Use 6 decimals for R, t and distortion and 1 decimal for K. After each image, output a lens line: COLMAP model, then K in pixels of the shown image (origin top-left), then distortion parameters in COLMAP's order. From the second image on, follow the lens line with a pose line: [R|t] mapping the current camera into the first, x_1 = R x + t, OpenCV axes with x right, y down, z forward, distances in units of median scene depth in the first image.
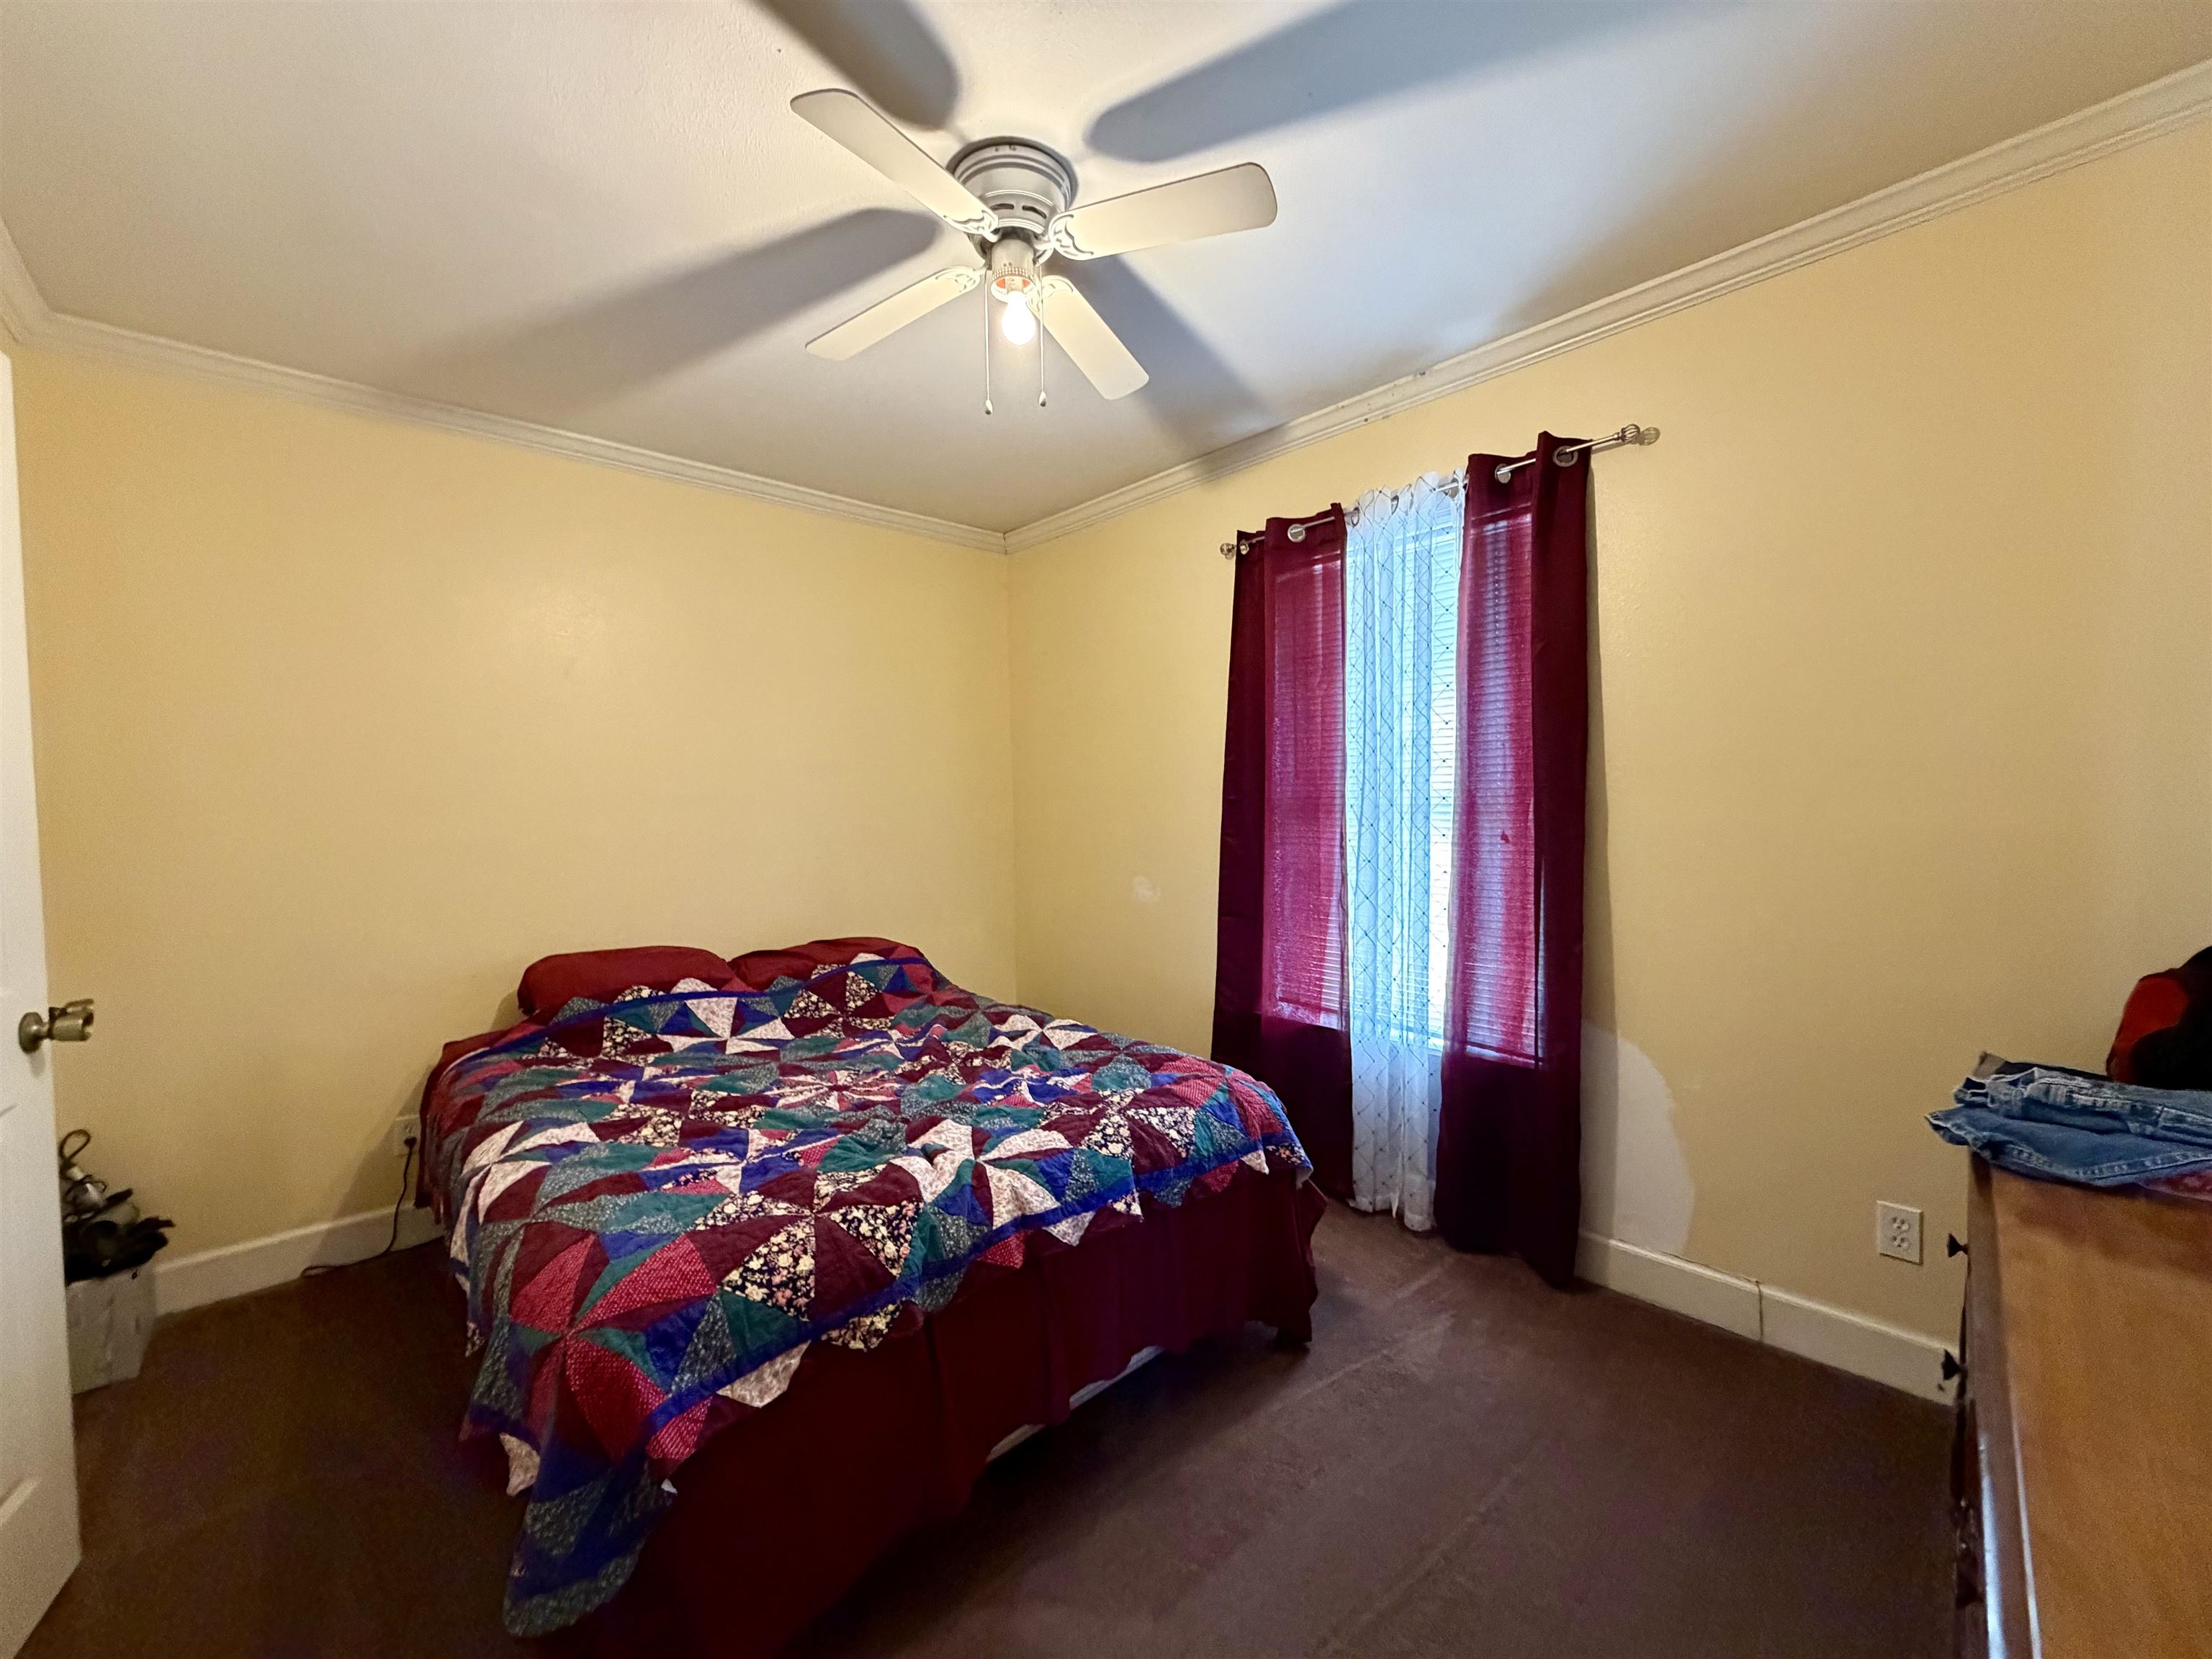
lens RADIAL K [[877.3, 0, 1099.6], [0, 877.3, 831.8], [0, 0, 1]] dist [0.000246, -0.000418]
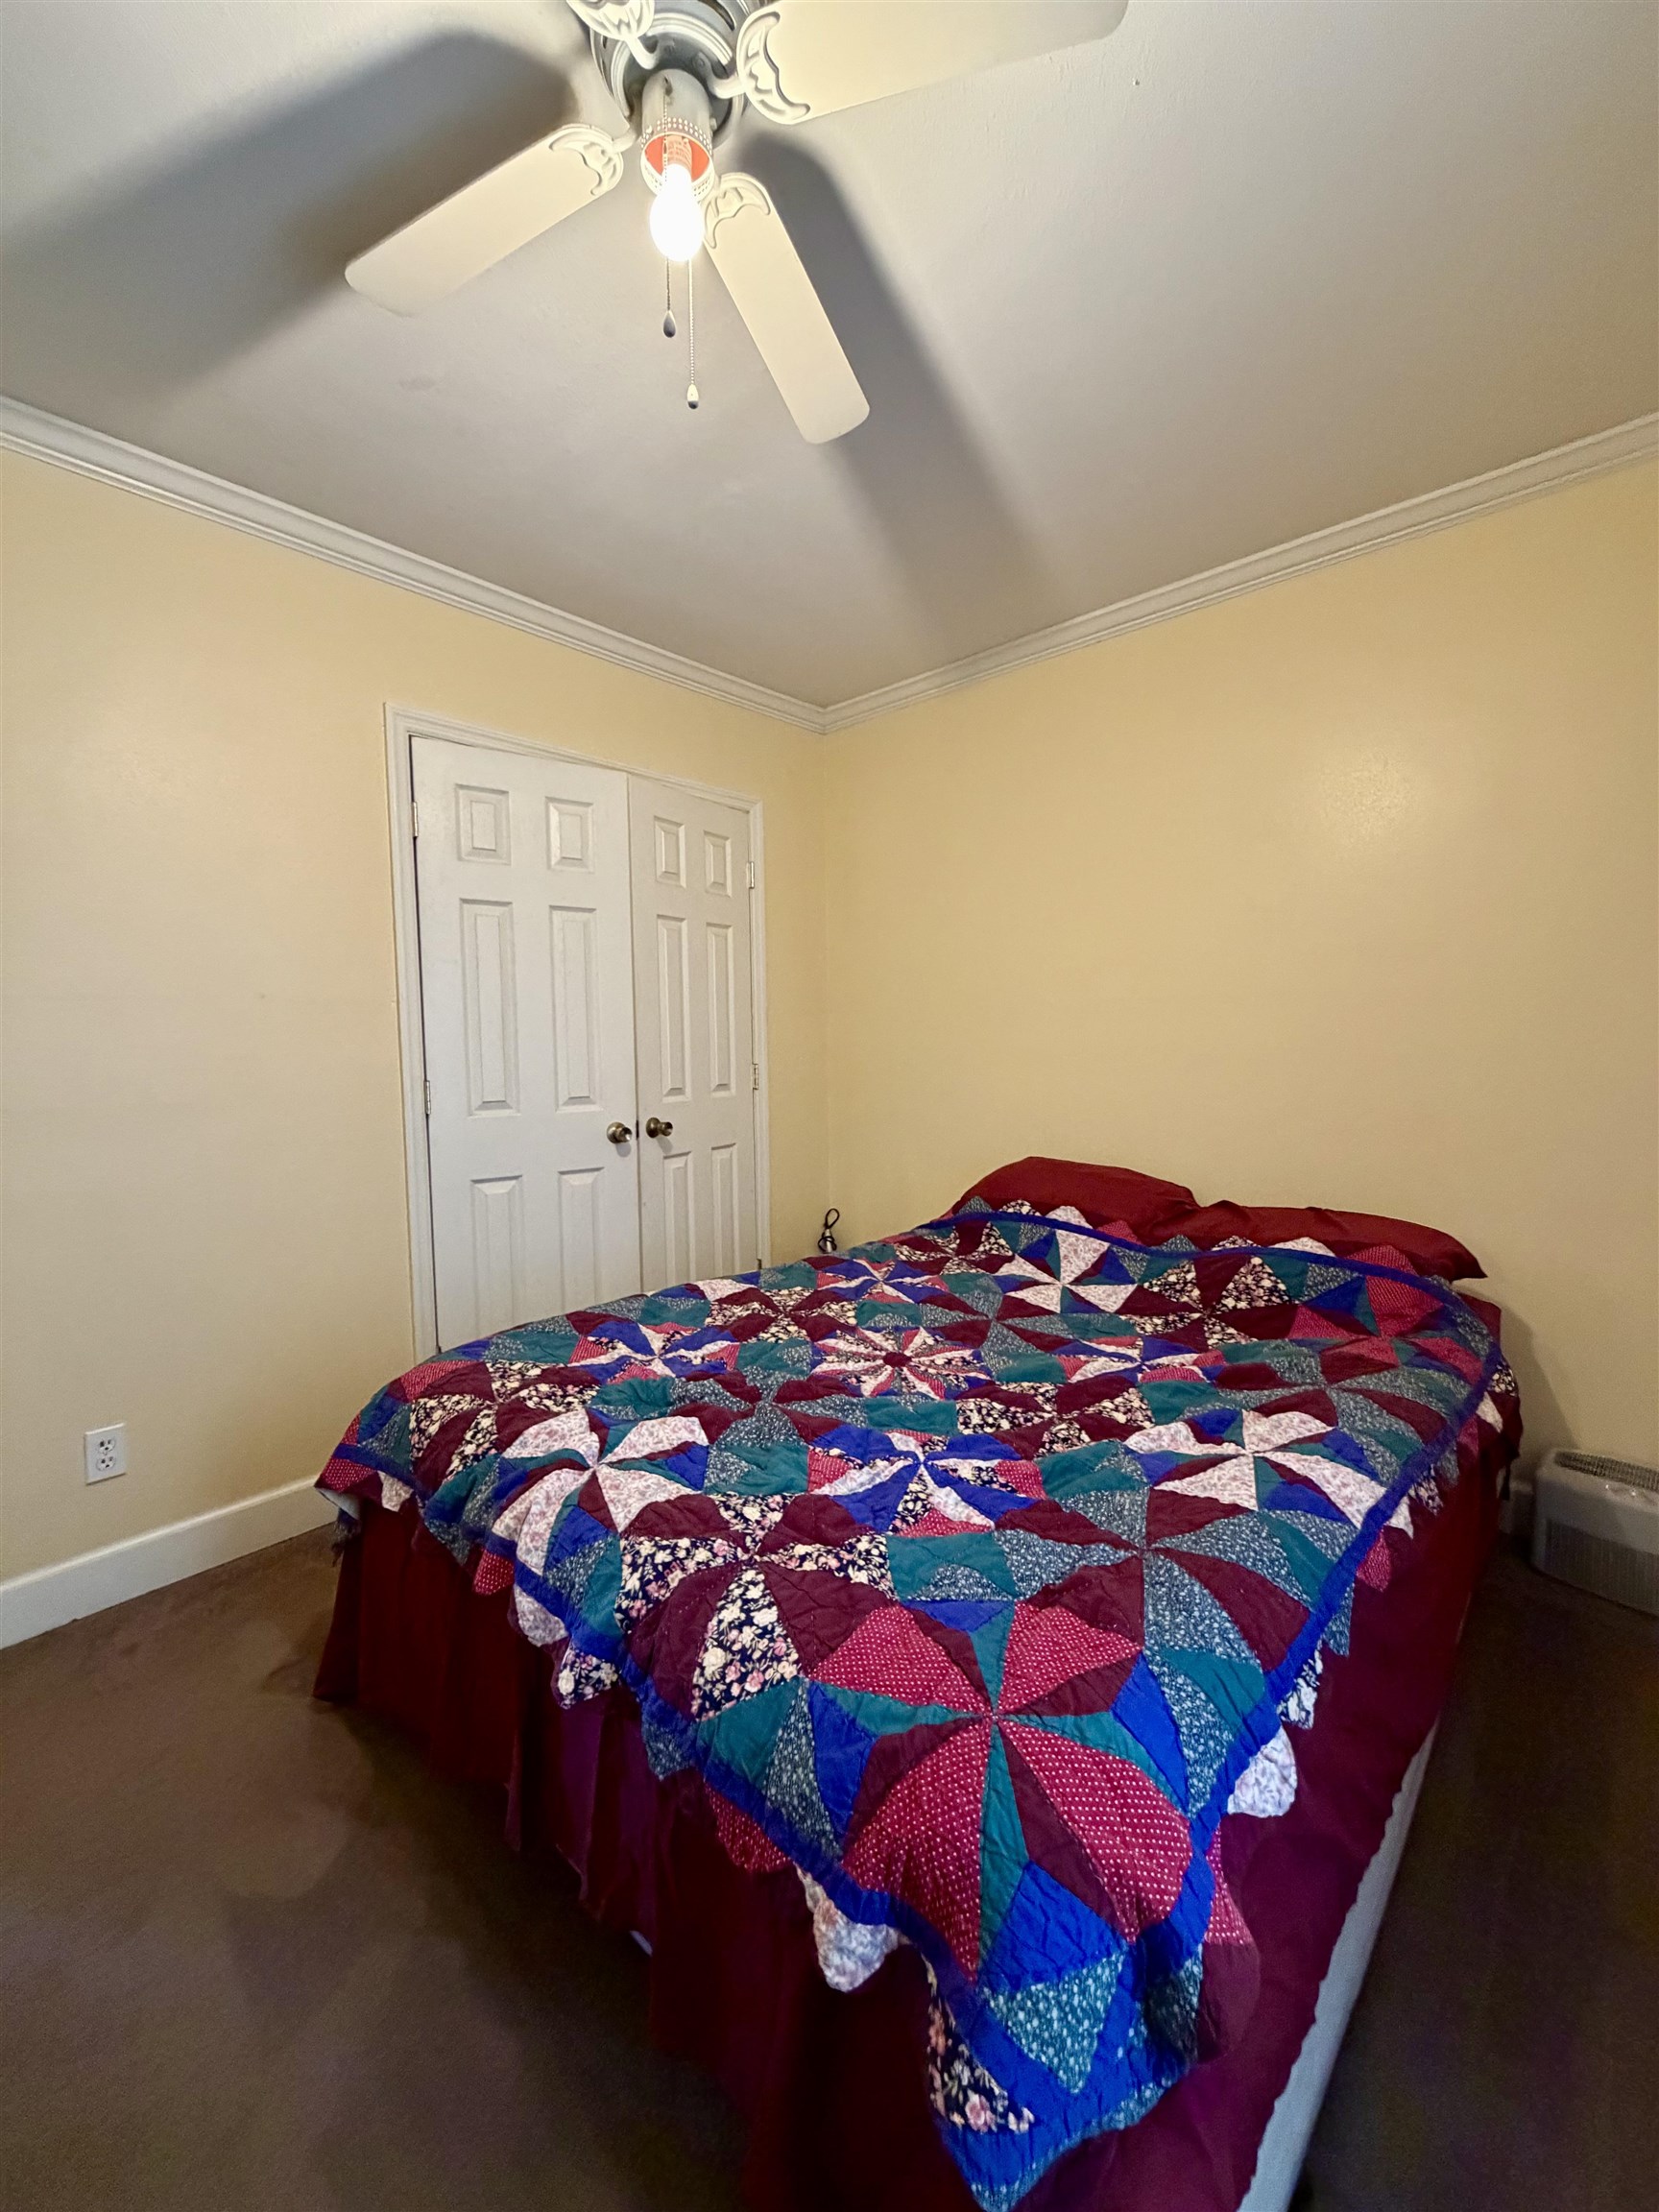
lens RADIAL K [[877.3, 0, 829.4], [0, 877.3, 1099.2], [0, 0, 1]] dist [0.000246, -0.000418]
pose [[0.084891, 0.093179, -0.992024, 0.394503], [-0.020349, 0.995572, 0.091771, -0.016923], [0.996182, 0.012396, 0.086411, 0.716709]]
